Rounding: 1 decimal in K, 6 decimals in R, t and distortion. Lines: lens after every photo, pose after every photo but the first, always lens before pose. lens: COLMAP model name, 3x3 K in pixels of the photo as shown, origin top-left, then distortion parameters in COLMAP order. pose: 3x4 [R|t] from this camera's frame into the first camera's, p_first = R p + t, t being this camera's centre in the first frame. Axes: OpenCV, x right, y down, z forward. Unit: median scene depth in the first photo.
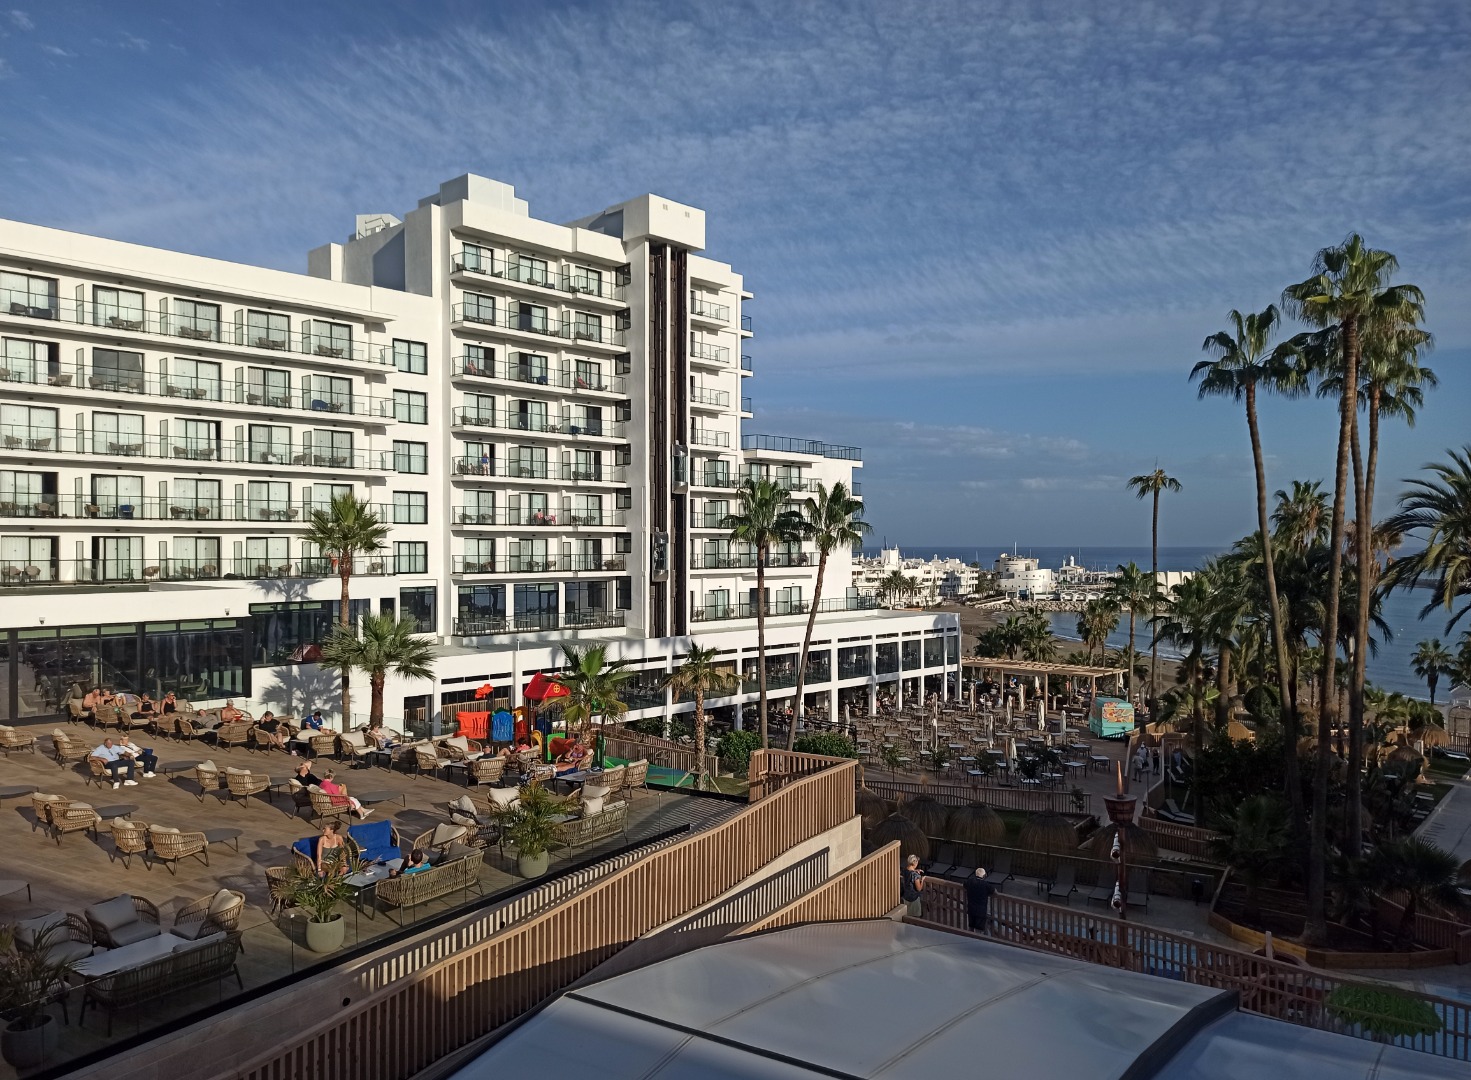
lens RADIAL K [[1092.0, 0, 735.5], [0, 1092.0, 540.0], [0, 0, 1]] dist [0.049684, -0.034293]
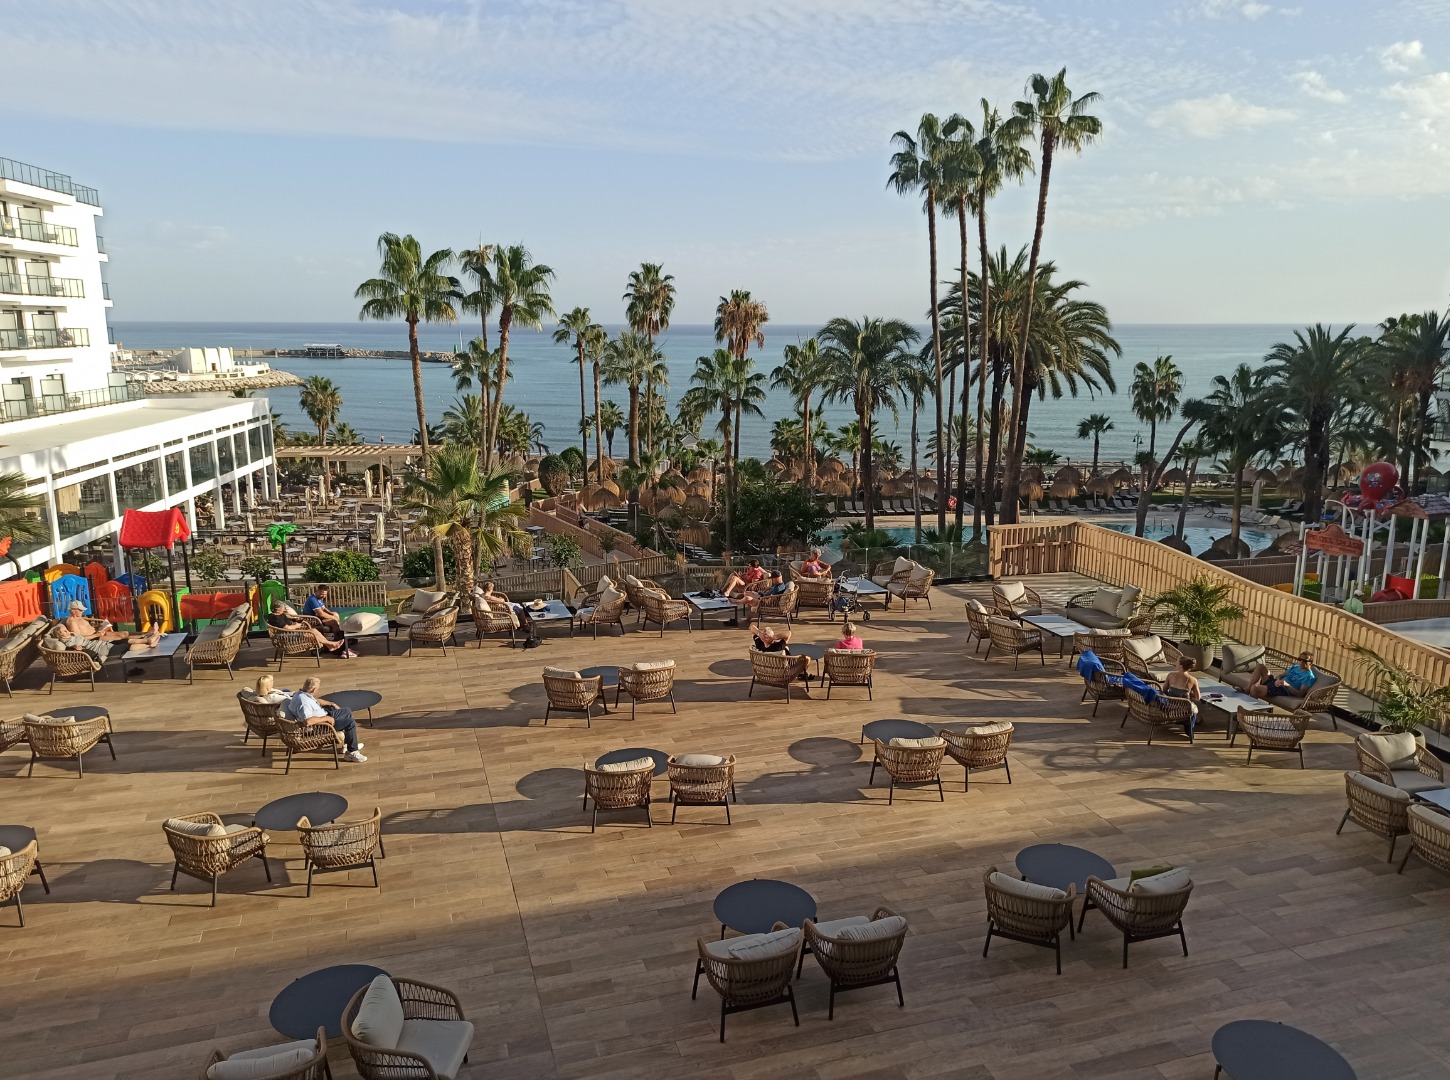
lens RADIAL K [[1083.0, 0, 724.5], [0, 1083.0, 547.7], [0, 0, 1]] dist [0.049186, -0.026236]
pose [[0.645077, -0.154856, 0.748261, -0.245283], [-0.004275, 0.978502, 0.206191, 0.001361], [-0.764105, -0.136208, 0.630548, 0.151002]]
